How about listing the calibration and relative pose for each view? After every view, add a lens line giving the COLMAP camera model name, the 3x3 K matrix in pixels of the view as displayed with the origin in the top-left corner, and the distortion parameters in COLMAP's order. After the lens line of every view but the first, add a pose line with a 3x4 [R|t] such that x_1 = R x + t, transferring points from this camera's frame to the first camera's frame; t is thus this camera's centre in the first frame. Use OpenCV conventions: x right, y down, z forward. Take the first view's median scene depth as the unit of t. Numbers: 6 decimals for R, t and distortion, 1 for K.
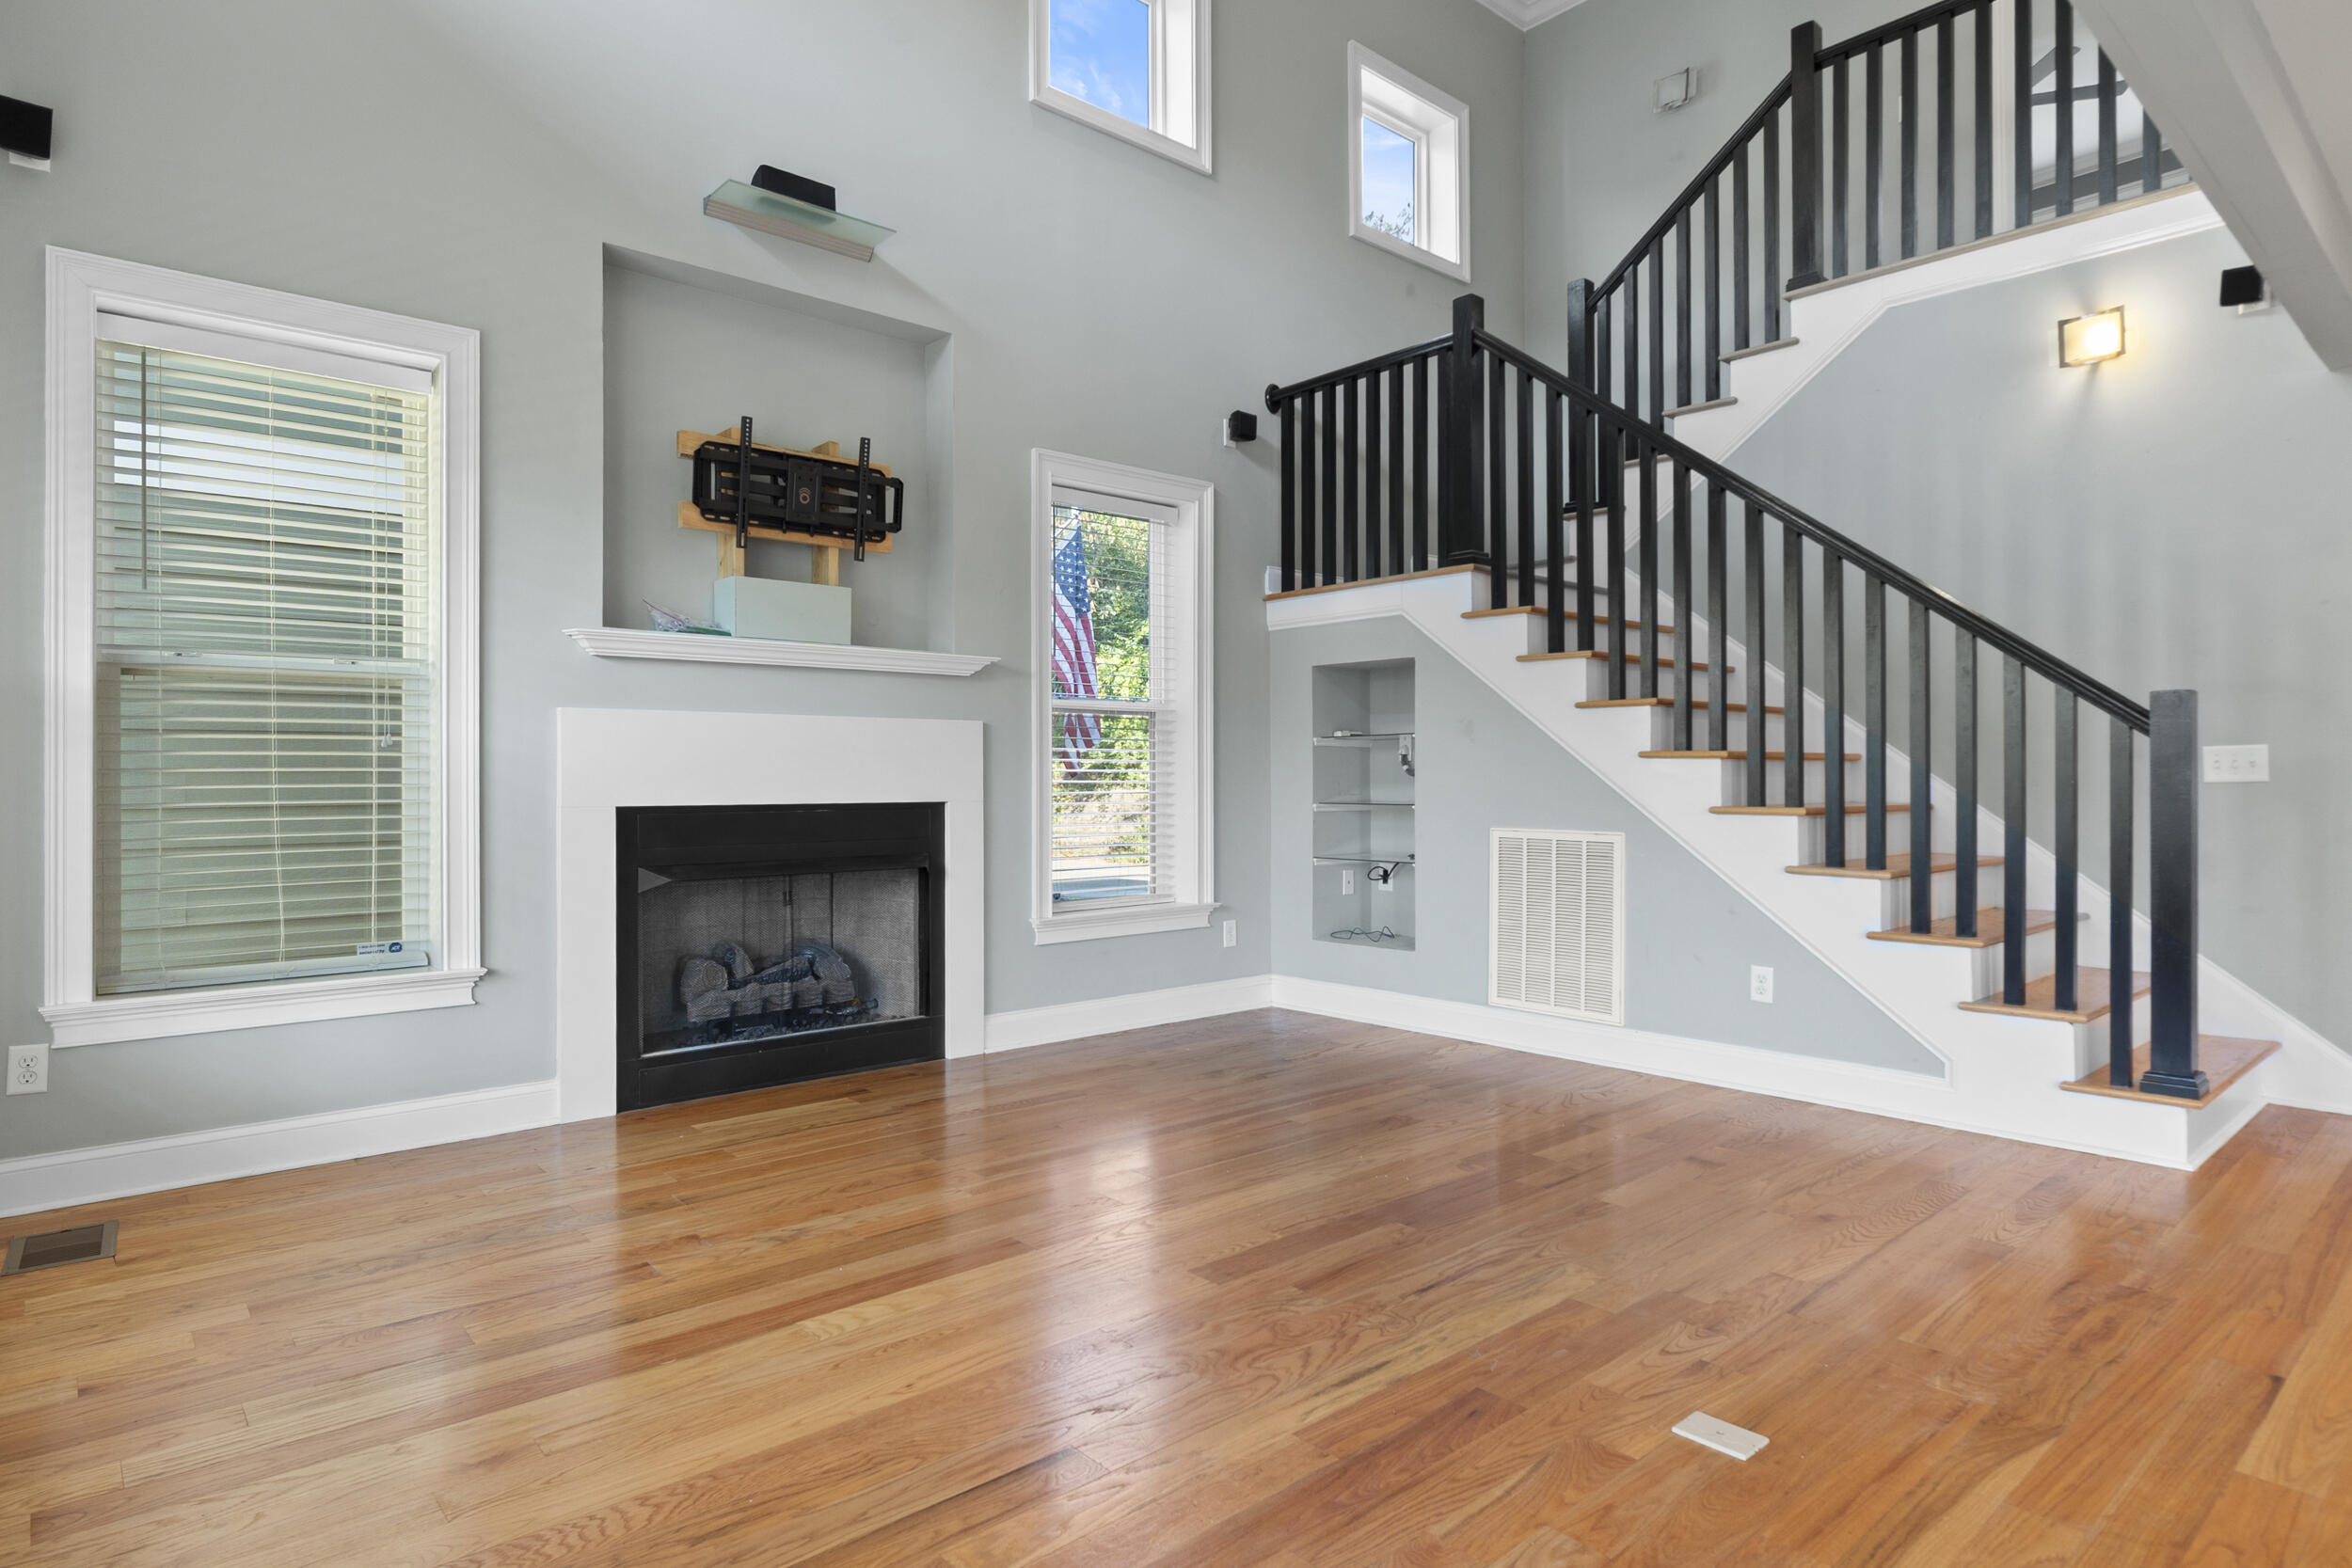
lens RADIAL K [[1281.5, 0, 1176.0], [0, 1281.5, 784.0], [0, 0, 1]] dist [-0.002420, -0.000115]
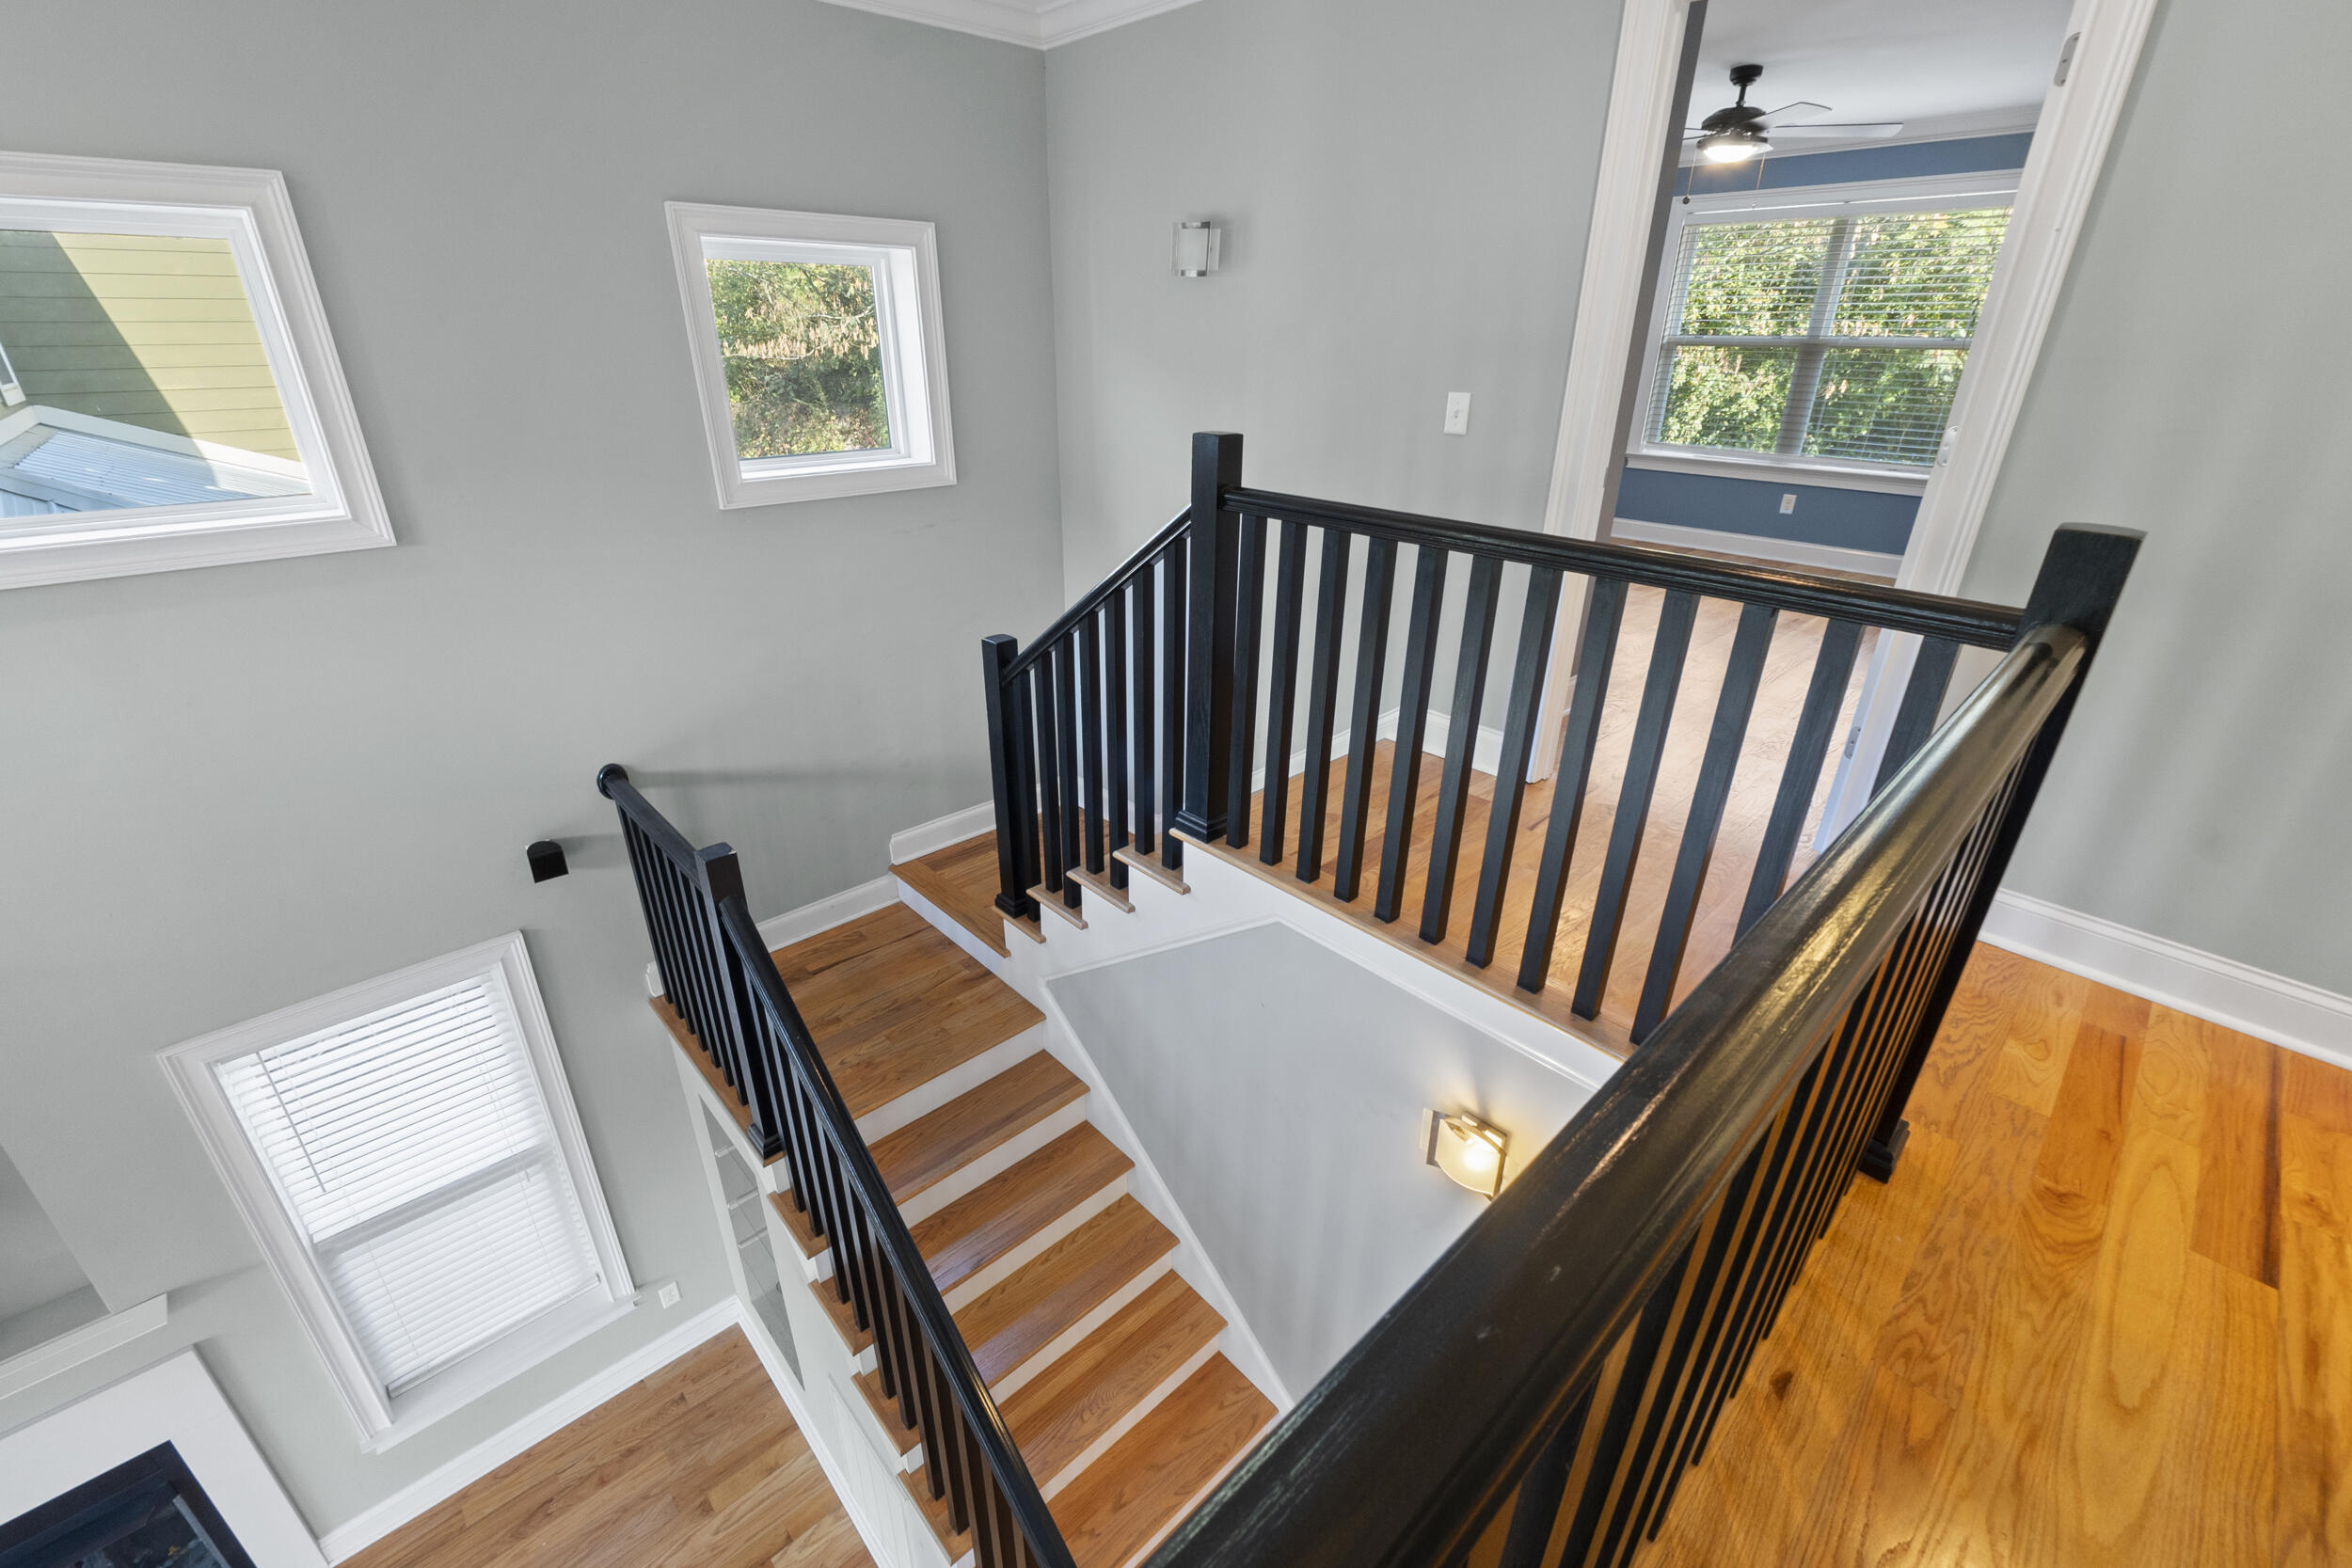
lens RADIAL K [[954.8, 0, 1155.2], [0, 954.8, 765.0], [0, 0, 1]] dist [-0.010843, 0.000044]
pose [[0.999850, 0.004310, 0.016761, 0.545378], [-0.010810, 0.911843, 0.410397, -0.757432], [-0.013514, -0.410517, 0.911753, 0.648271]]
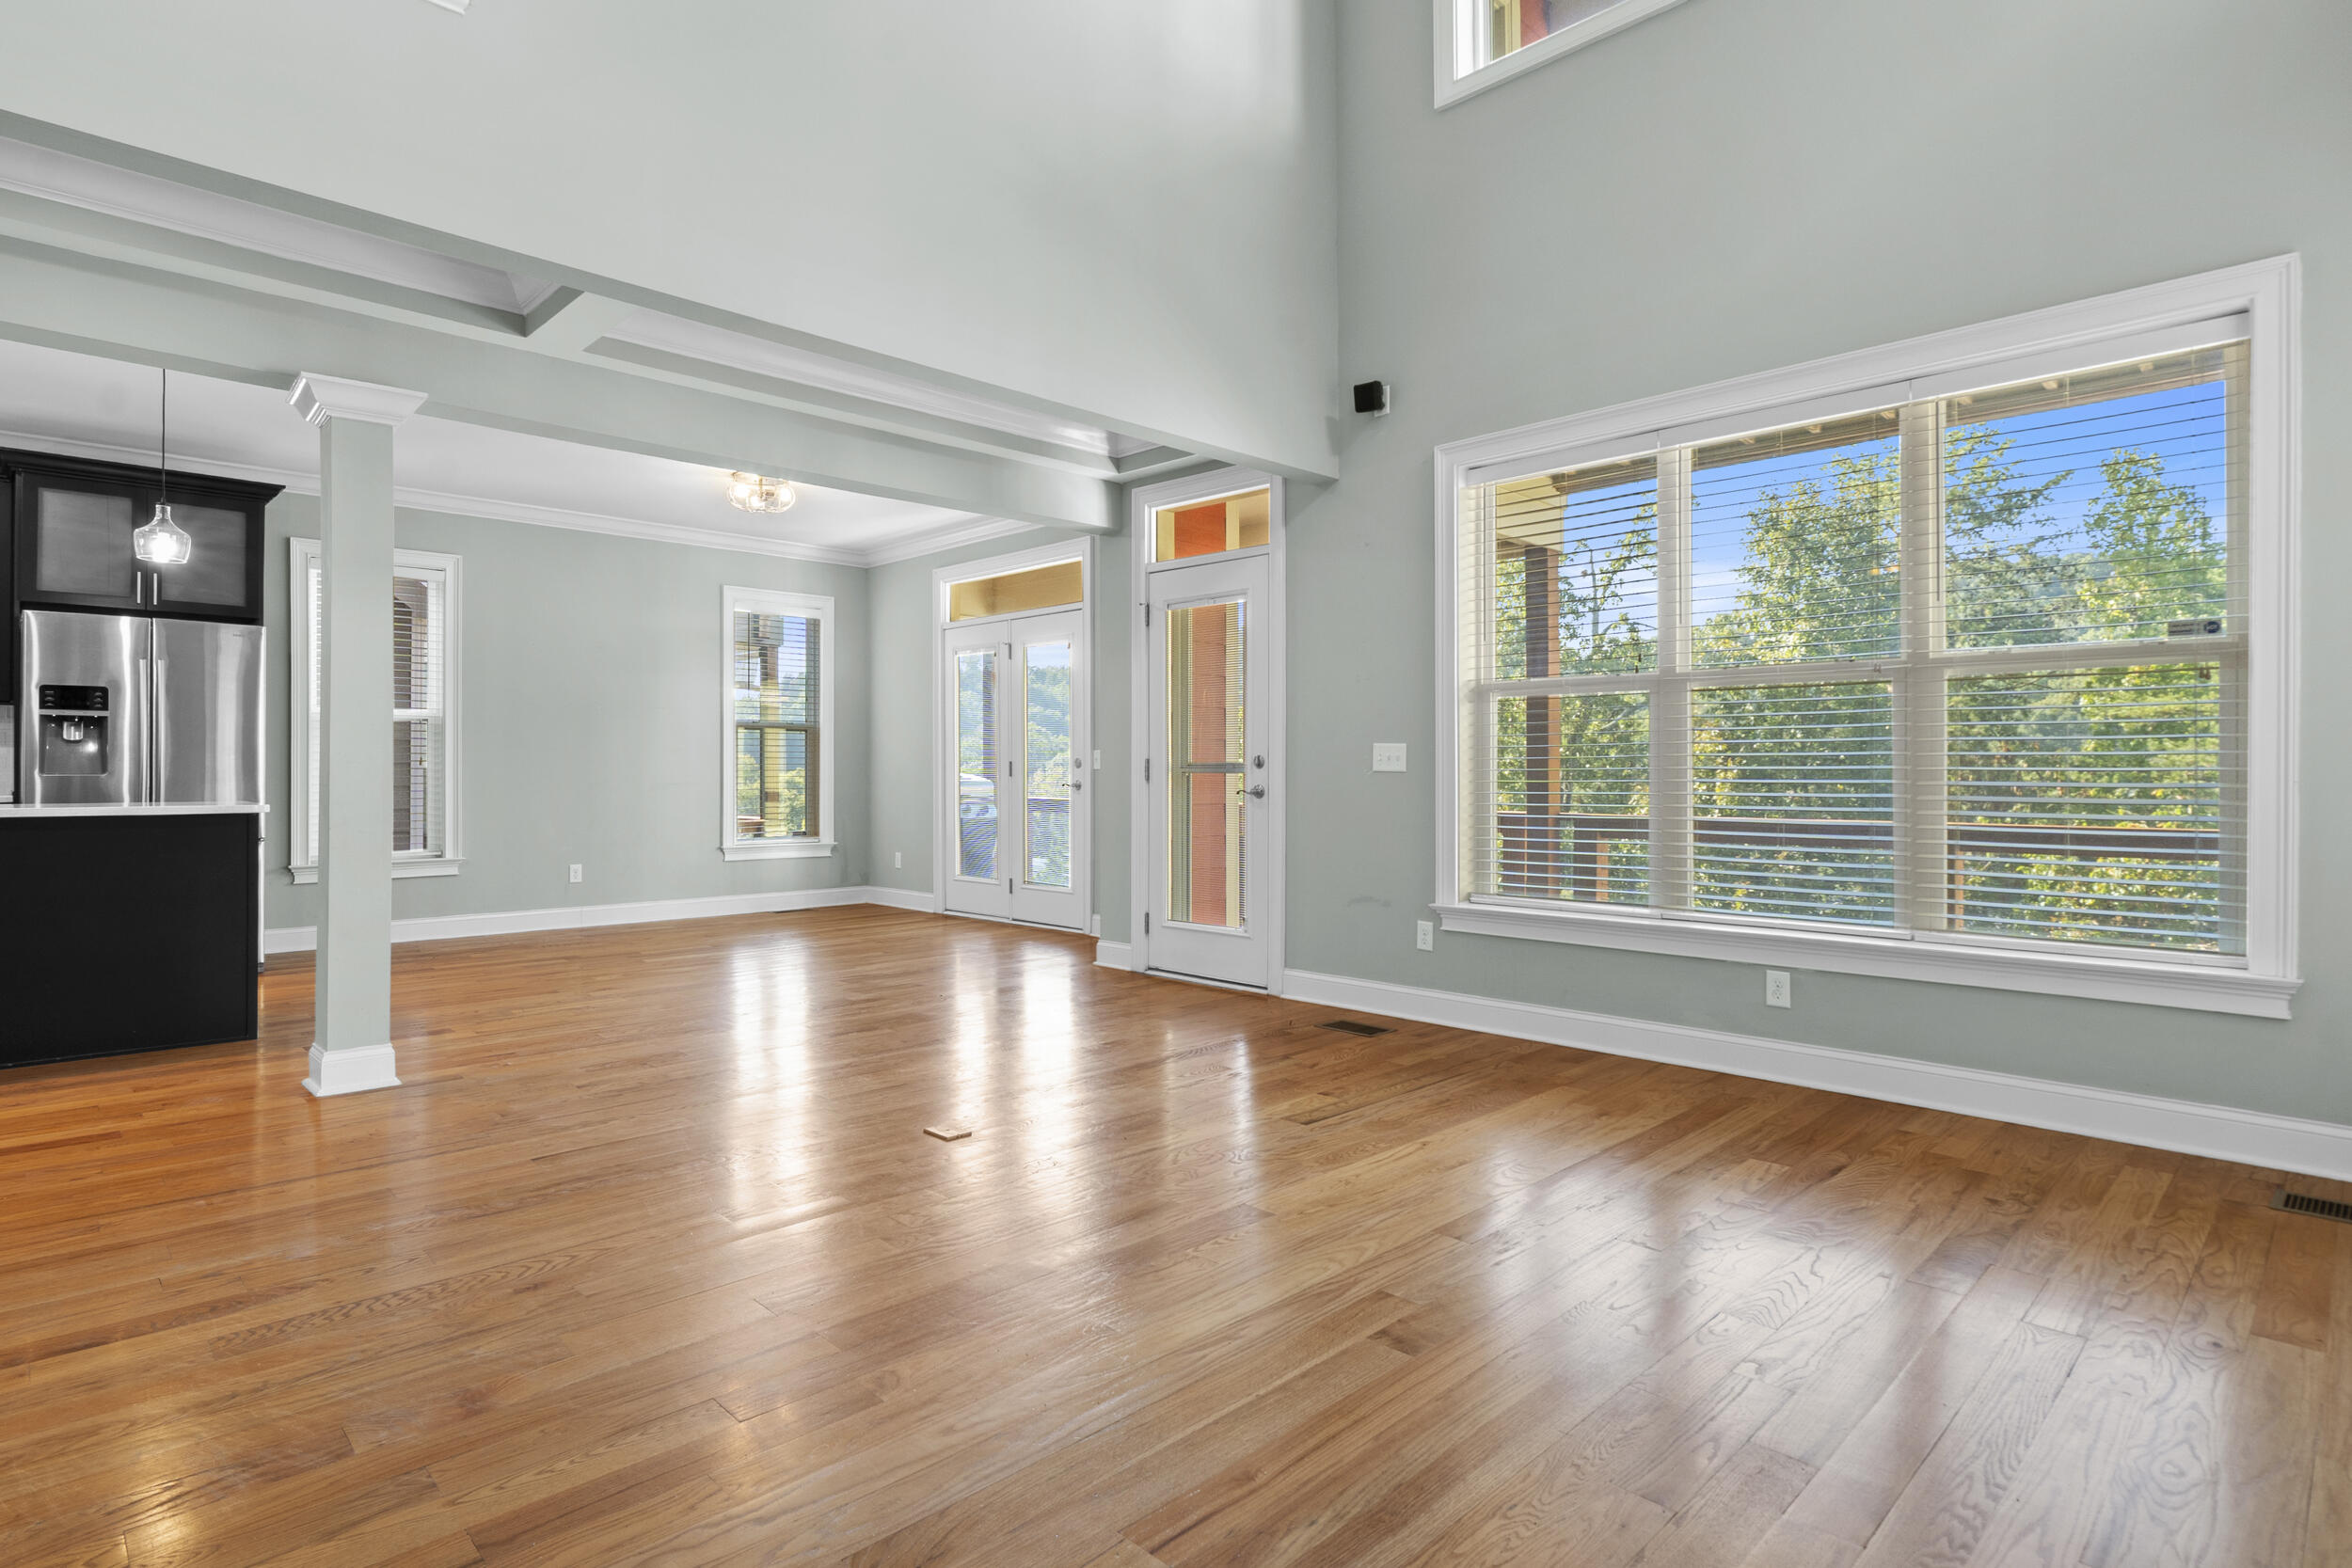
lens RADIAL K [[1232.8, 0, 1182.9], [0, 1232.8, 760.6], [0, 0, 1]] dist [-0.006323, -0.001319]
pose [[-0.998466, -0.001231, -0.055353, 0.090241], [-0.001093, 0.999996, -0.002536, -0.002665], [0.055356, -0.002471, -0.998464, 1.284361]]
